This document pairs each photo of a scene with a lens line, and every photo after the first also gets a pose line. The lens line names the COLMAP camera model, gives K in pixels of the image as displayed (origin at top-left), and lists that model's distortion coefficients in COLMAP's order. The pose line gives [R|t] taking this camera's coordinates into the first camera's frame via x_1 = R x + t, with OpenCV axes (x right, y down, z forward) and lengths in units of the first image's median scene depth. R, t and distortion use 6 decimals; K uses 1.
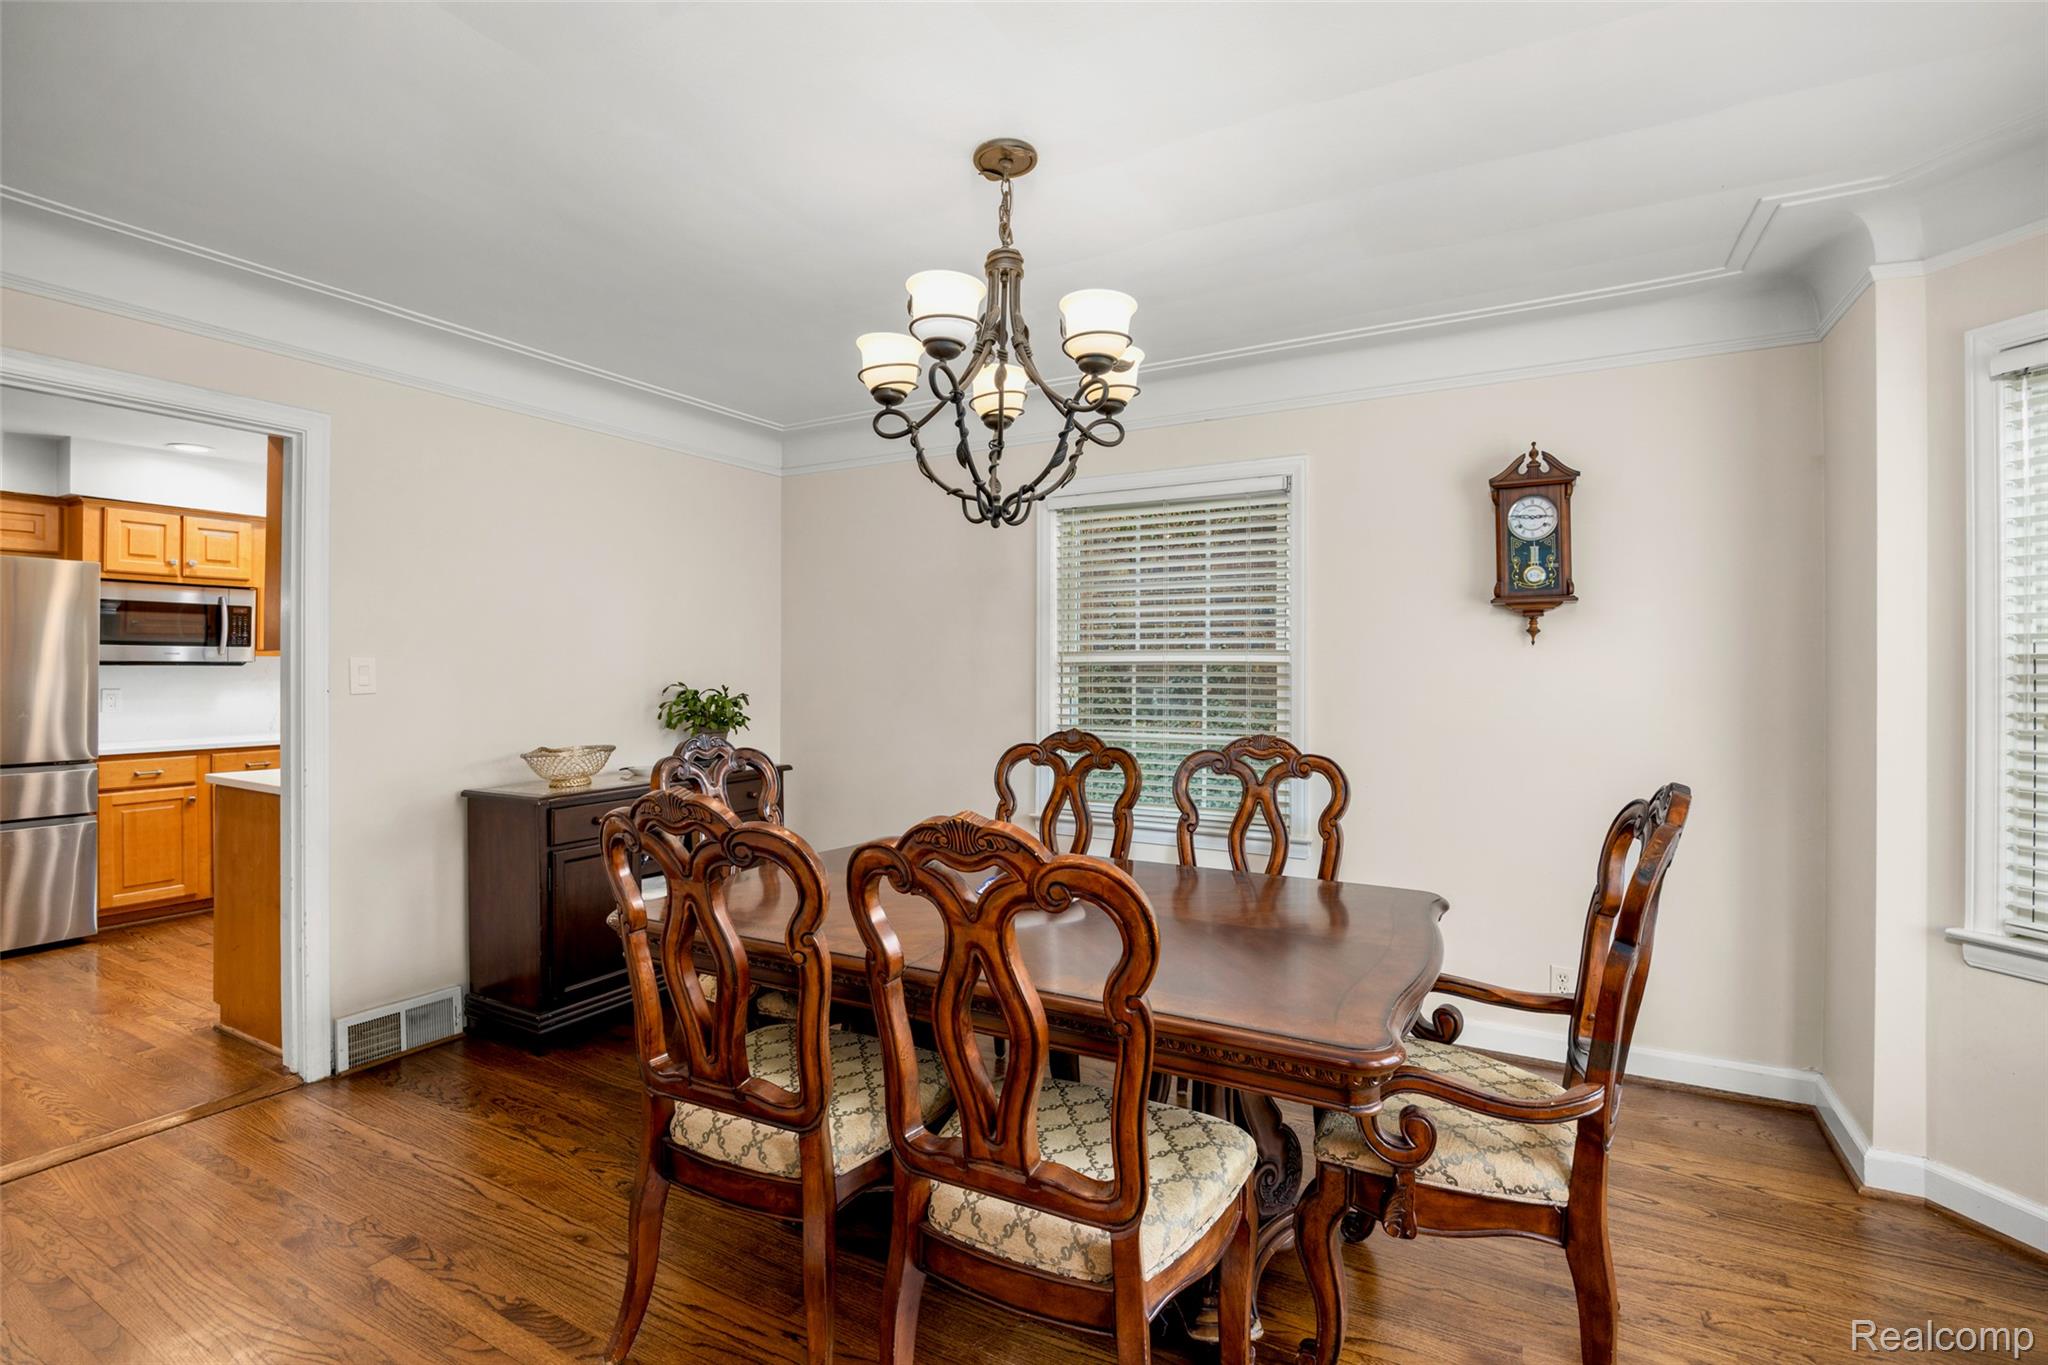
lens RADIAL K [[938.1, 0, 1025.6], [0, 938.1, 647.9], [0, 0, 1]] dist [-0.013780, 0.000934]
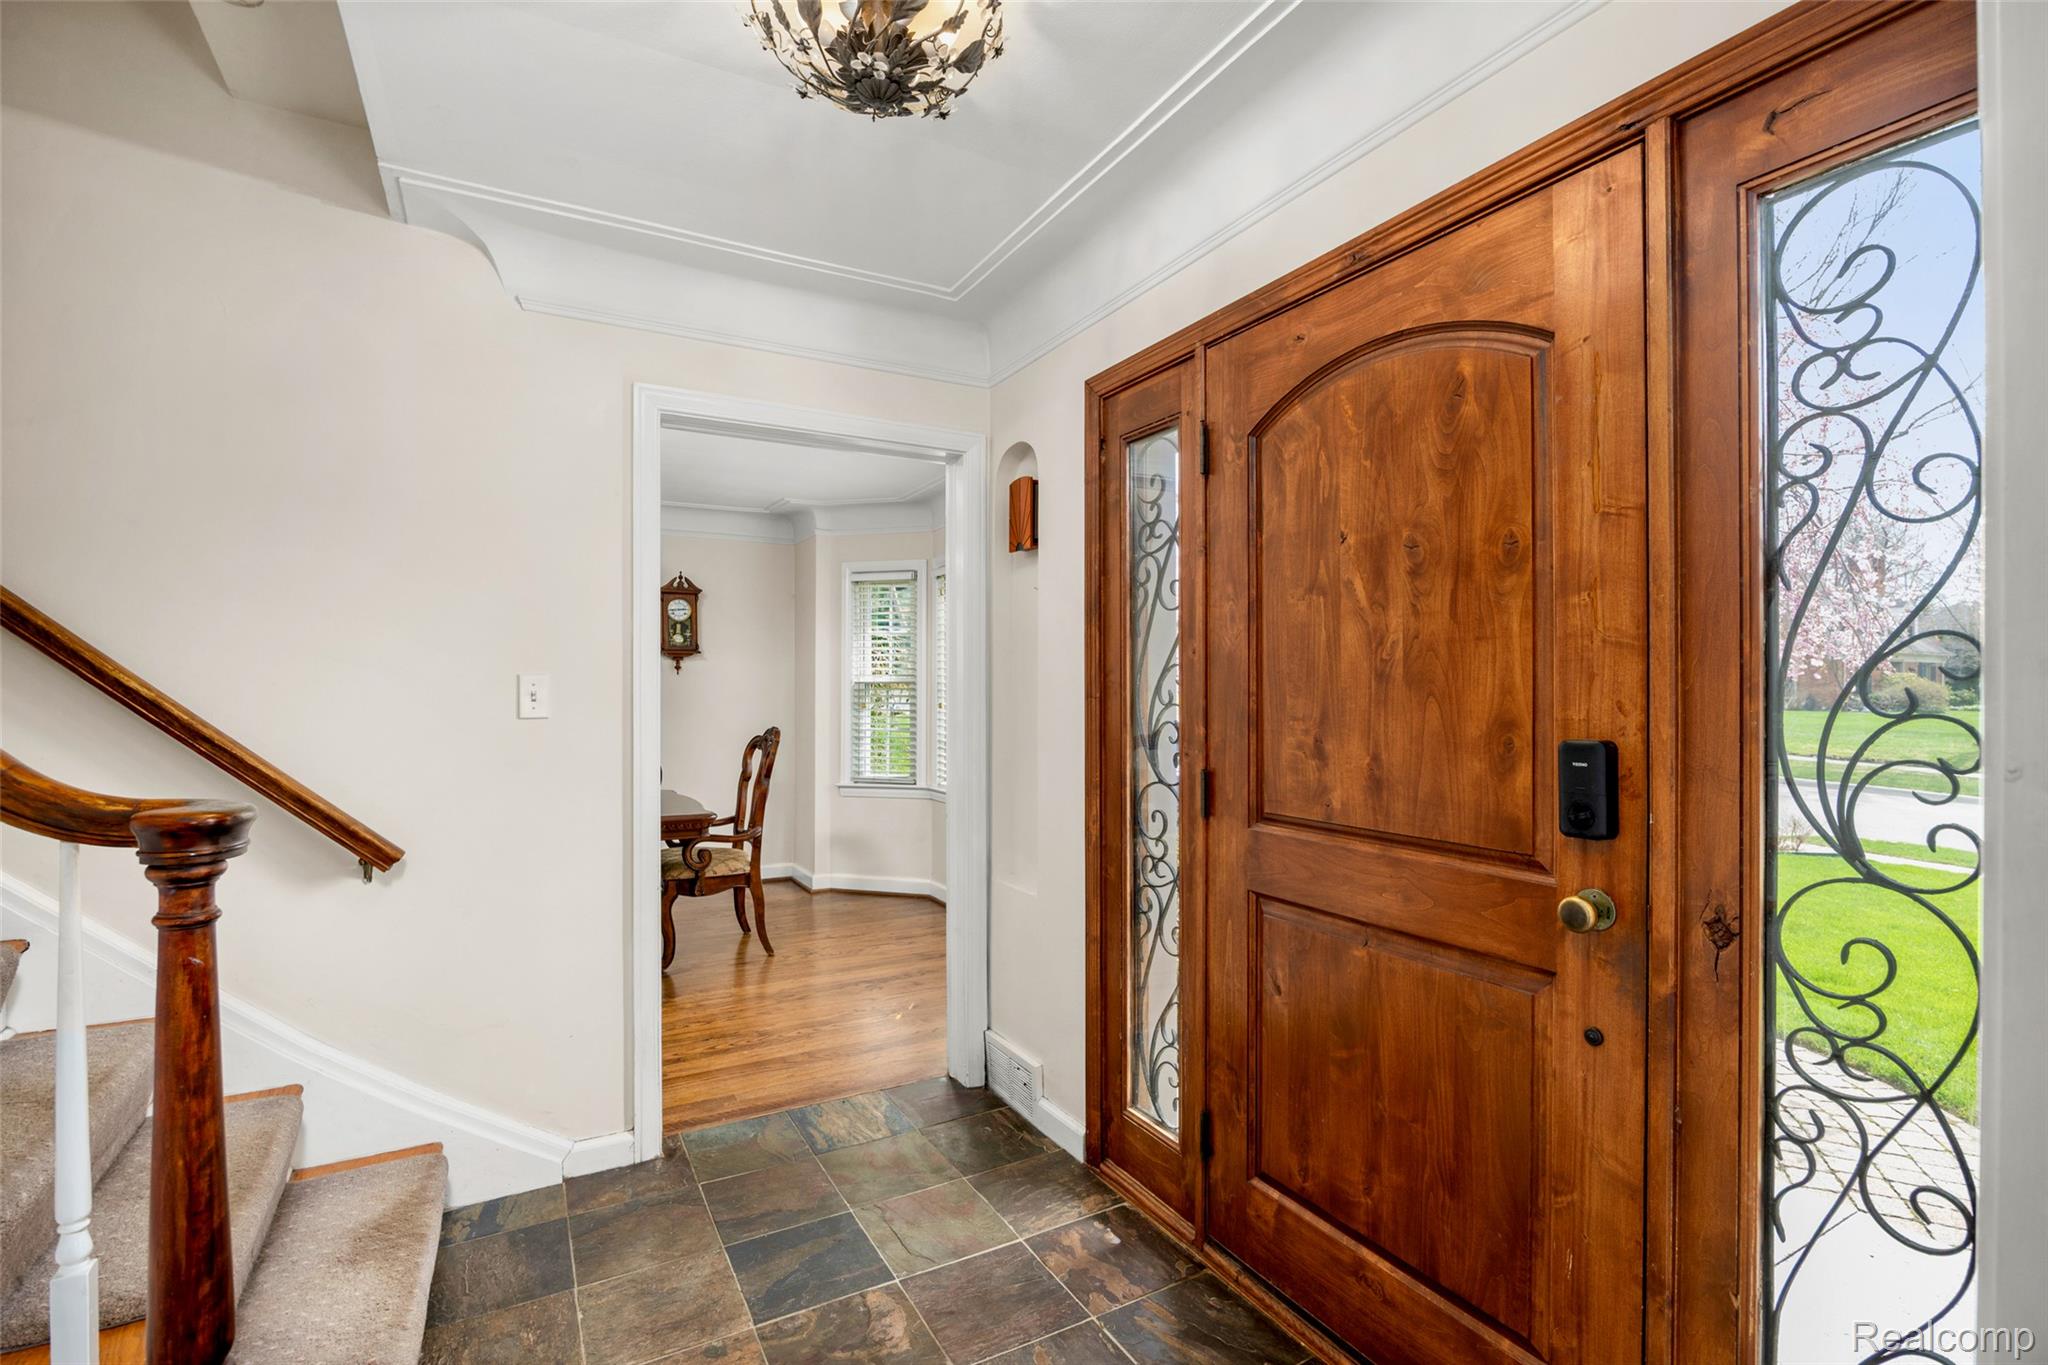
lens RADIAL K [[985.3, 0, 1024.0], [0, 985.3, 682.5], [0, 0, 1]] dist [-0.008757, -0.000743]
pose [[0.537065, 0.006019, 0.843519, -0.796438], [-0.013374, 0.999910, 0.001380, -0.001209], [-0.843435, -0.012022, 0.537097, -0.697294]]
